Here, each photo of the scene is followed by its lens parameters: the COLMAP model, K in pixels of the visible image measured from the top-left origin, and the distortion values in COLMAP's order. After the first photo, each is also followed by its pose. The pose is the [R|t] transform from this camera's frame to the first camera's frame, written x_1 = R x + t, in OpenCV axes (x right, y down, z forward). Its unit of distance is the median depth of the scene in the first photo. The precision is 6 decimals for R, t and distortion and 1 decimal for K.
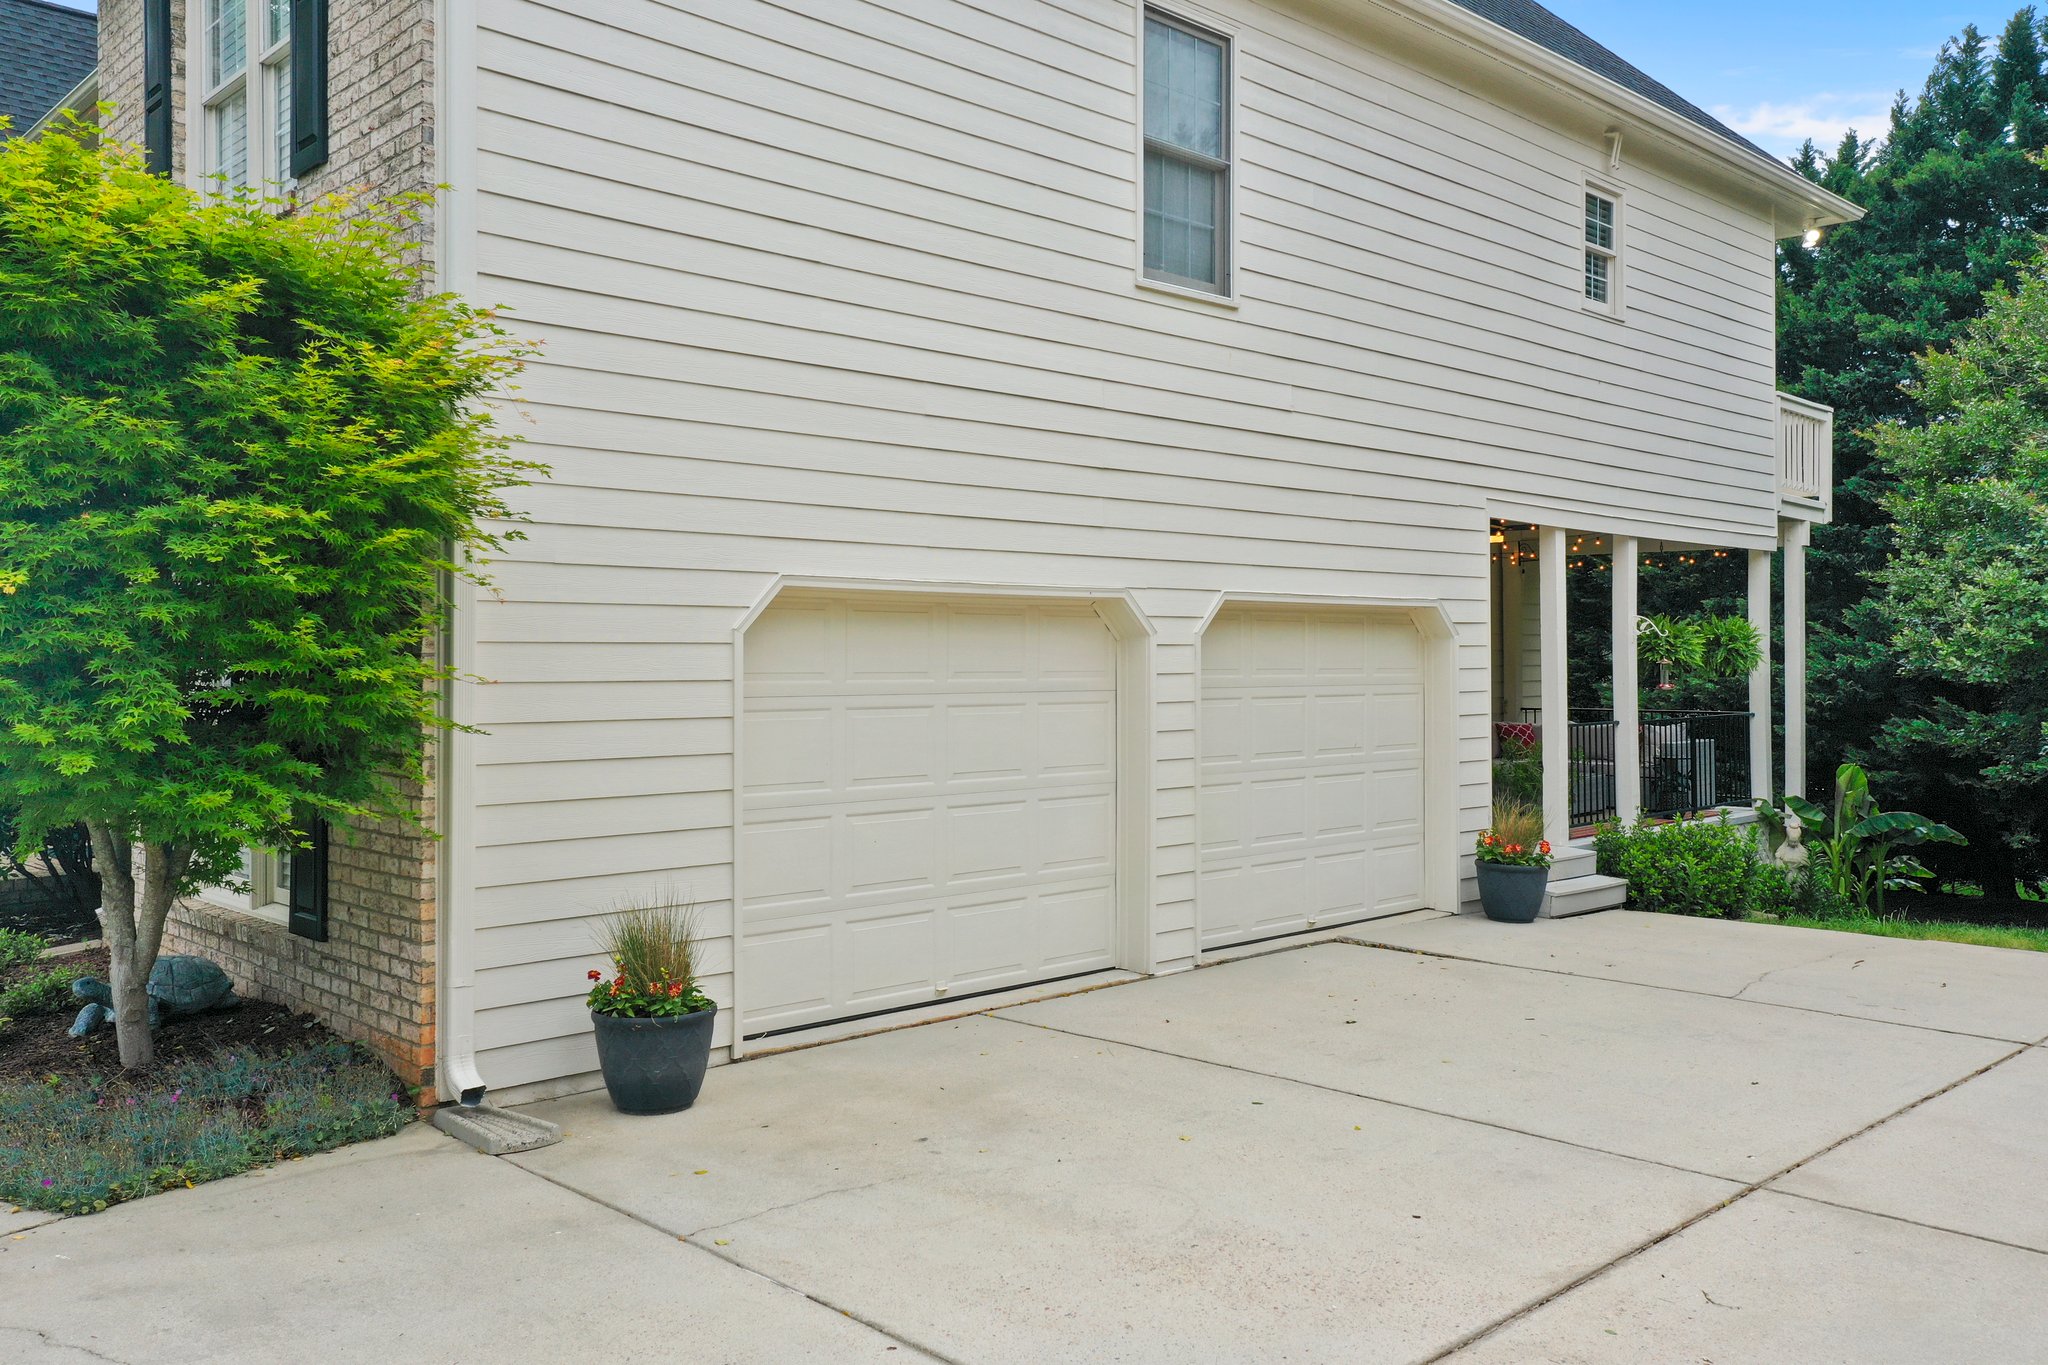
lens RADIAL K [[1618.7, 0, 1030.9], [0, 1618.7, 697.2], [0, 0, 1]] dist [0.006529, 0.005077]
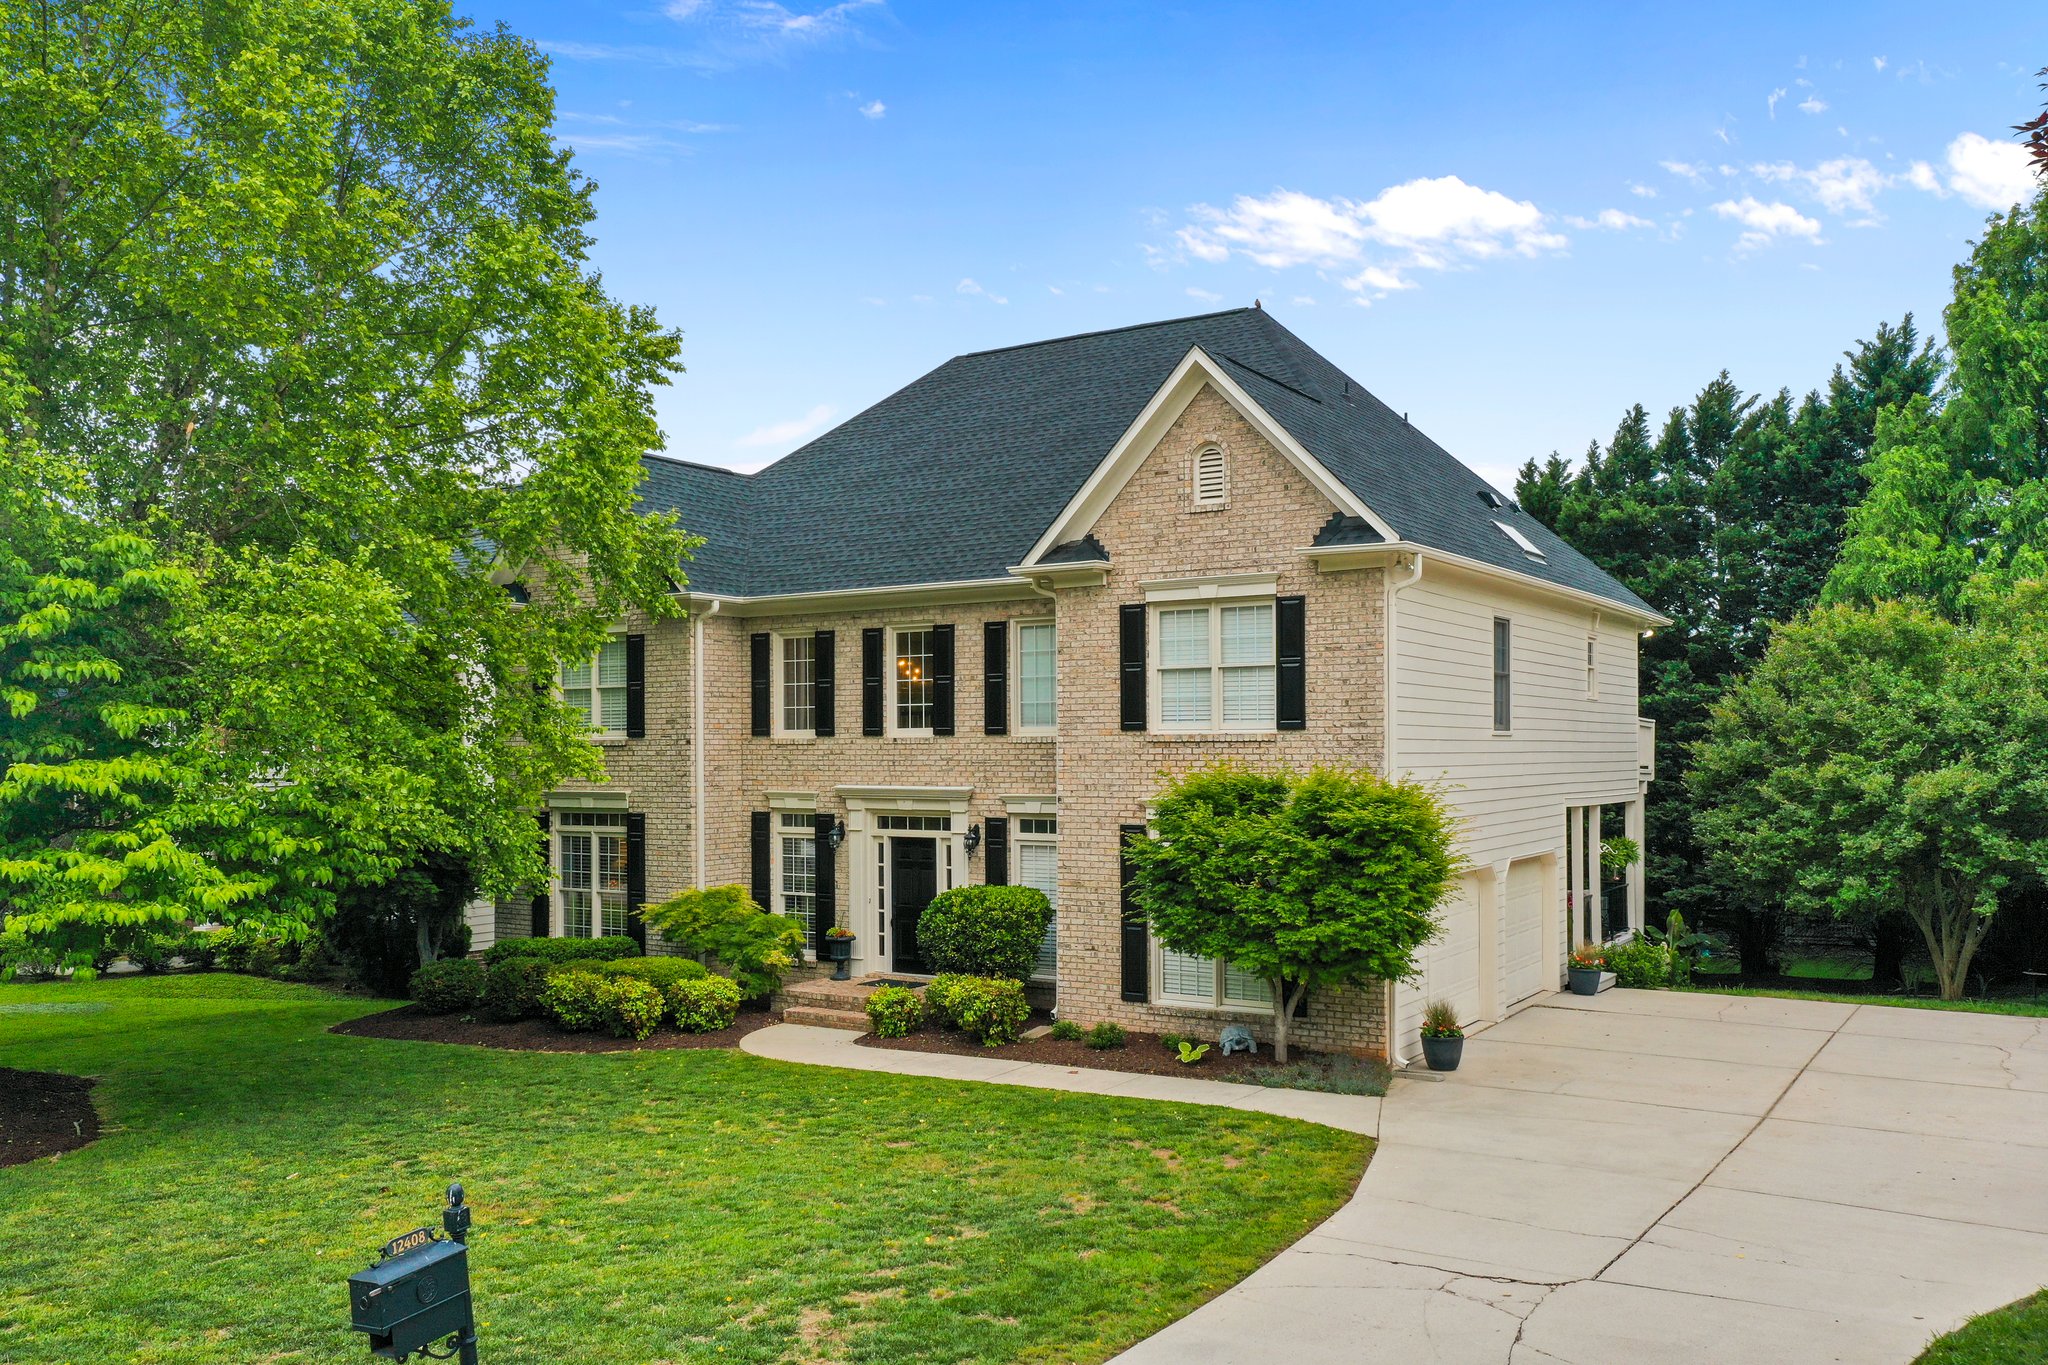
lens RADIAL K [[1618.7, 0, 1056.8], [0, 1618.7, 796.2], [0, 0, 1]] dist [0.006529, 0.005077]
pose [[0.965269, -0.003138, 0.261239, -0.834237], [0.001059, 0.999967, 0.008098, -0.128716], [-0.261256, -0.007540, 0.965240, -0.803765]]
